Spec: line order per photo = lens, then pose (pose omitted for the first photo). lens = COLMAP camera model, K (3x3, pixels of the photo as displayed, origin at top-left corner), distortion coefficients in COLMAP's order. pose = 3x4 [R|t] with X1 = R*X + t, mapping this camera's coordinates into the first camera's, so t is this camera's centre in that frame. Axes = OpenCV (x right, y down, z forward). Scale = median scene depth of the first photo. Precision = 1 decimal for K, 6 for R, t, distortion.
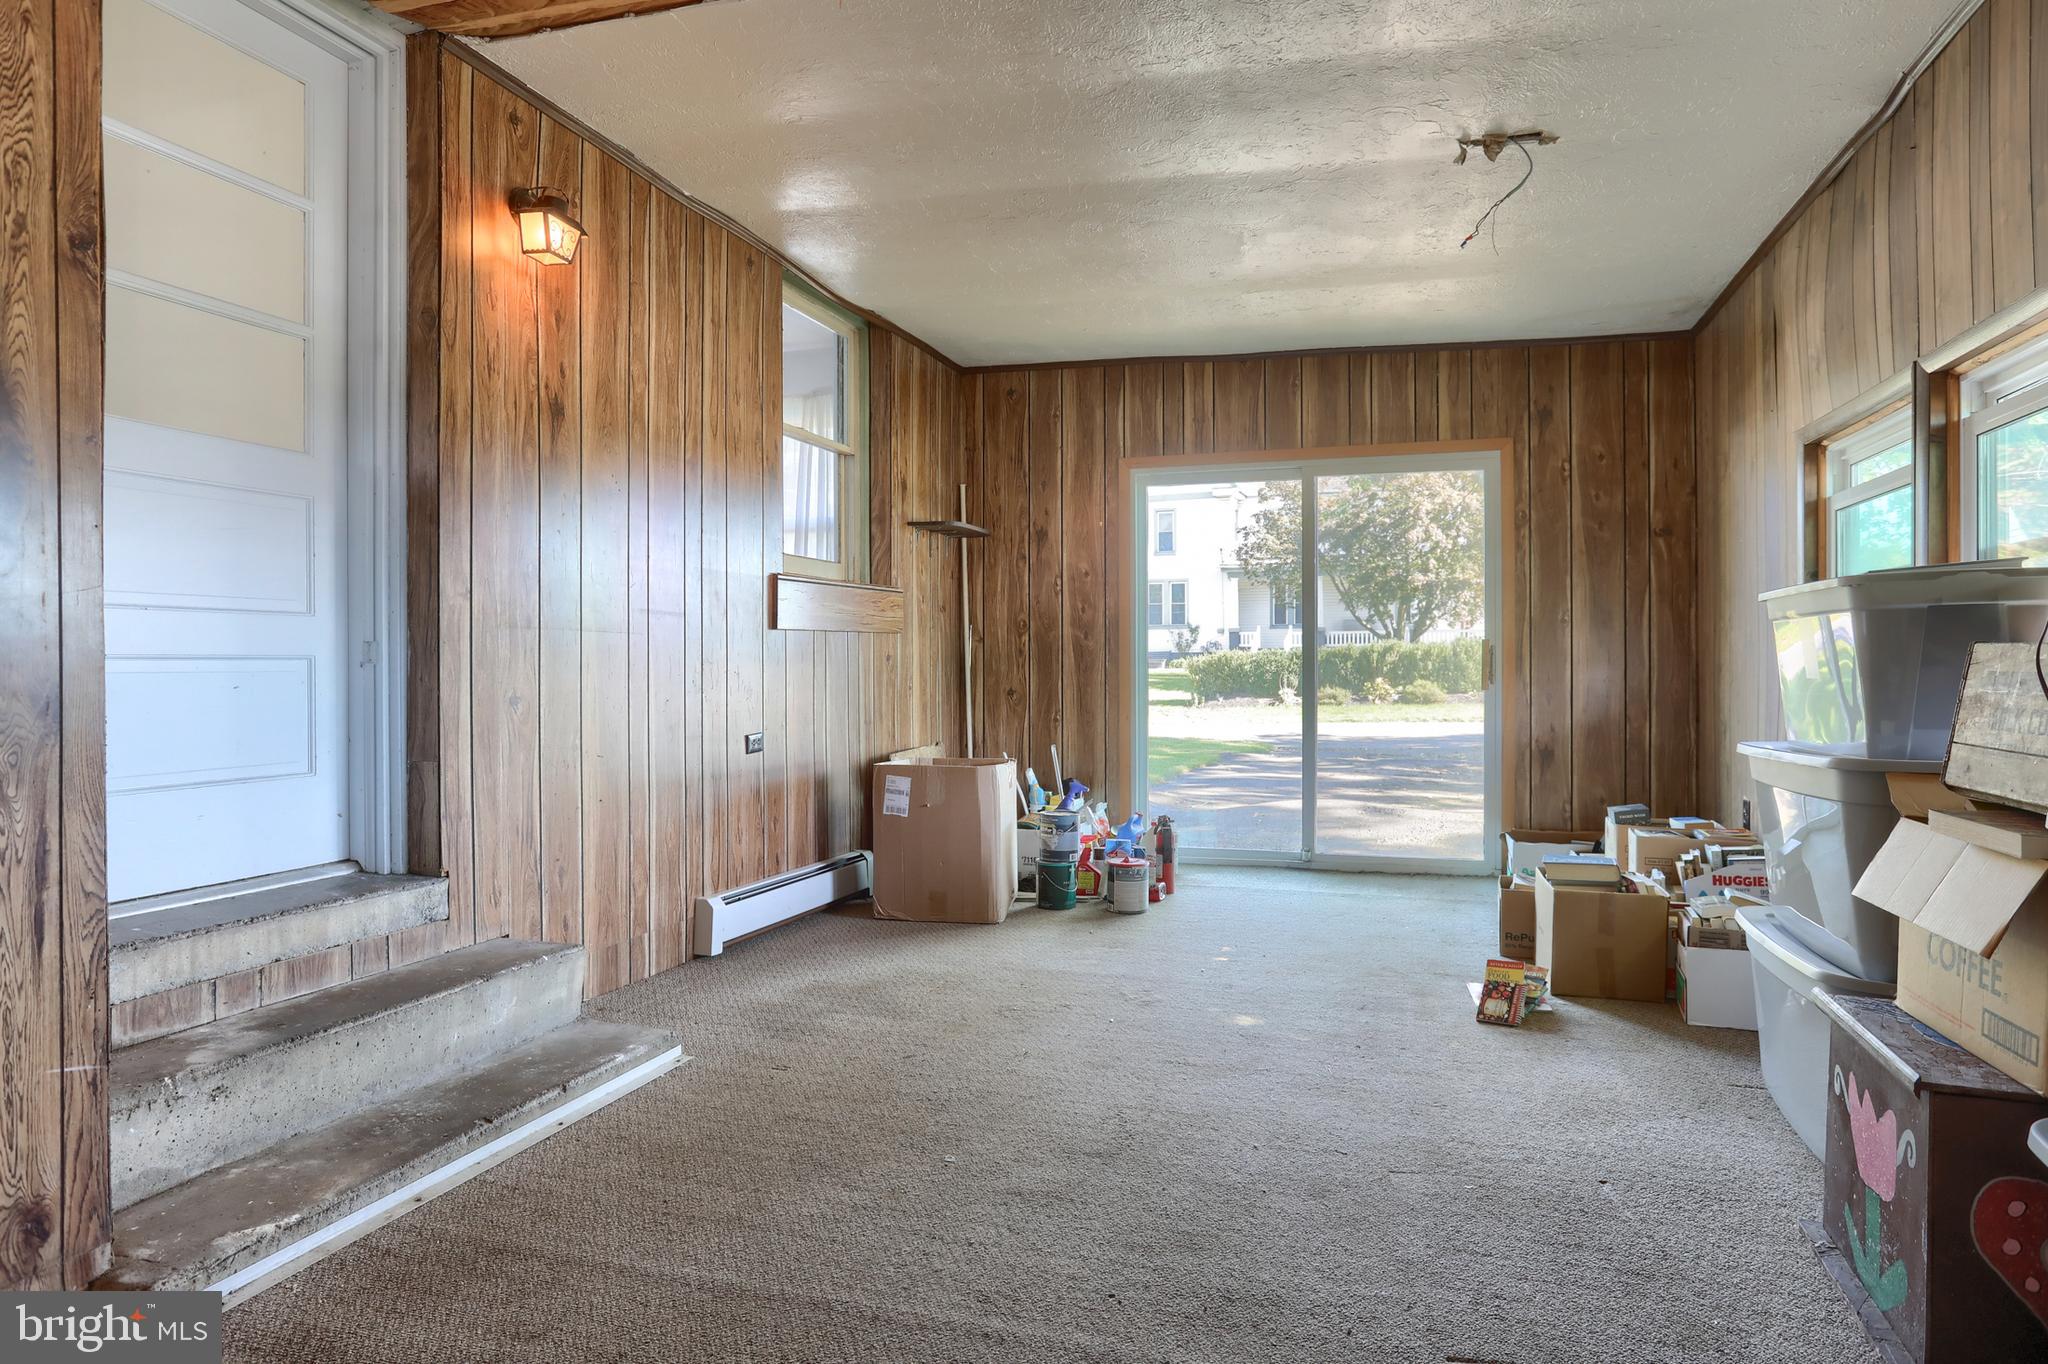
lens RADIAL K [[1284.6, 0, 1027.8], [0, 1284.6, 640.9], [0, 0, 1]] dist [-0.016696, 0.007933]
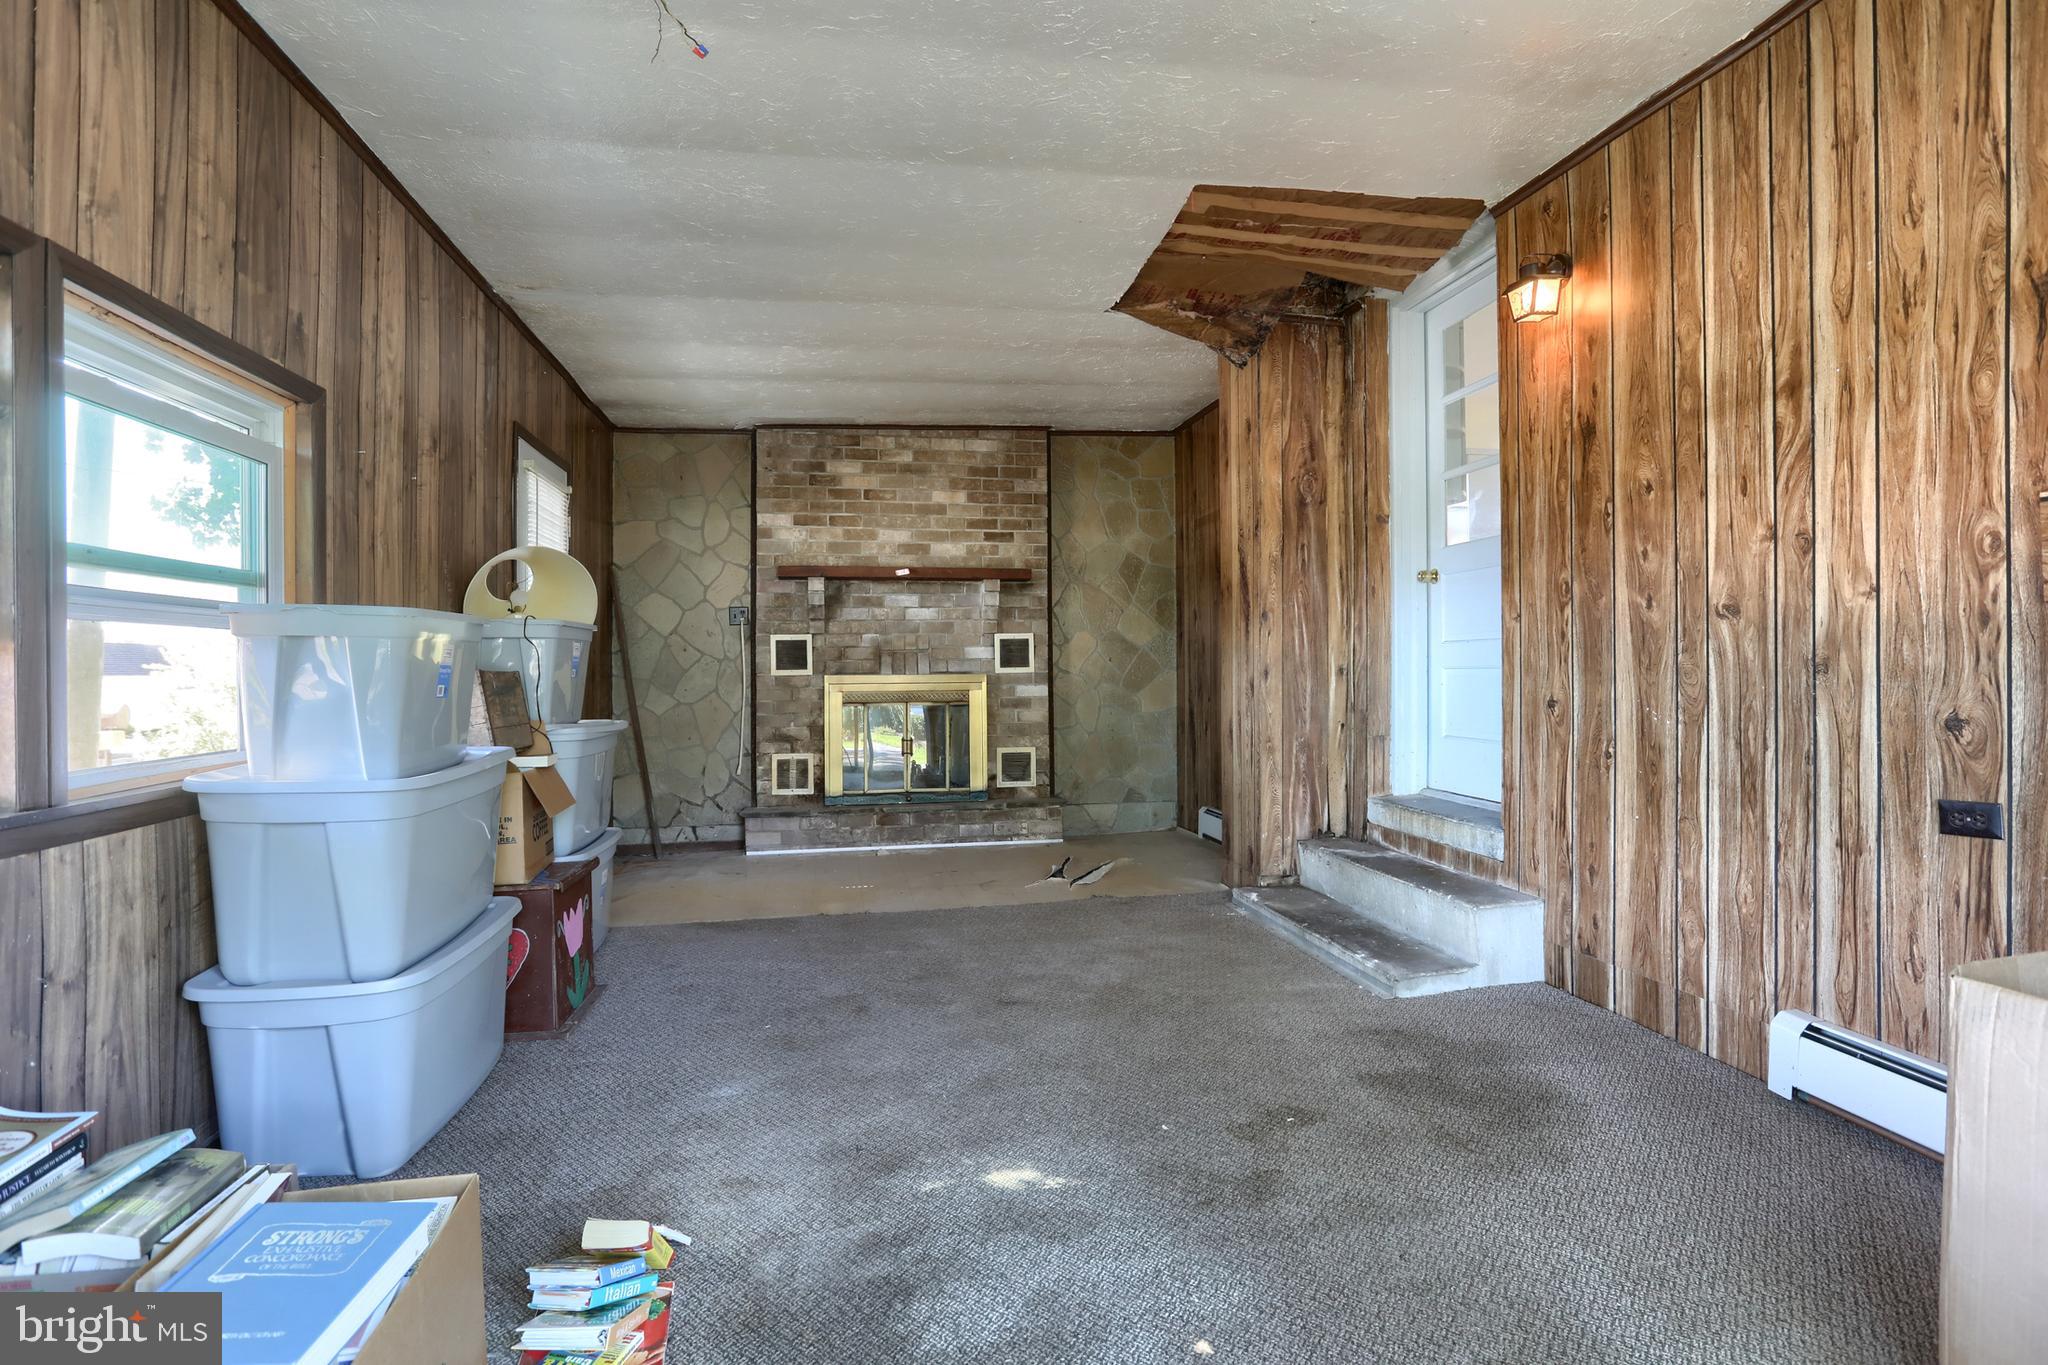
lens RADIAL K [[1056.9, 0, 1027.8], [0, 1056.9, 685.3], [0, 0, 1]] dist [-0.035967, 0.011579]
pose [[-0.890951, 0.008729, -0.454015, 0.392641], [0.010922, 0.999938, -0.002209, 0.022850], [0.453967, -0.006927, -0.890992, 1.399897]]
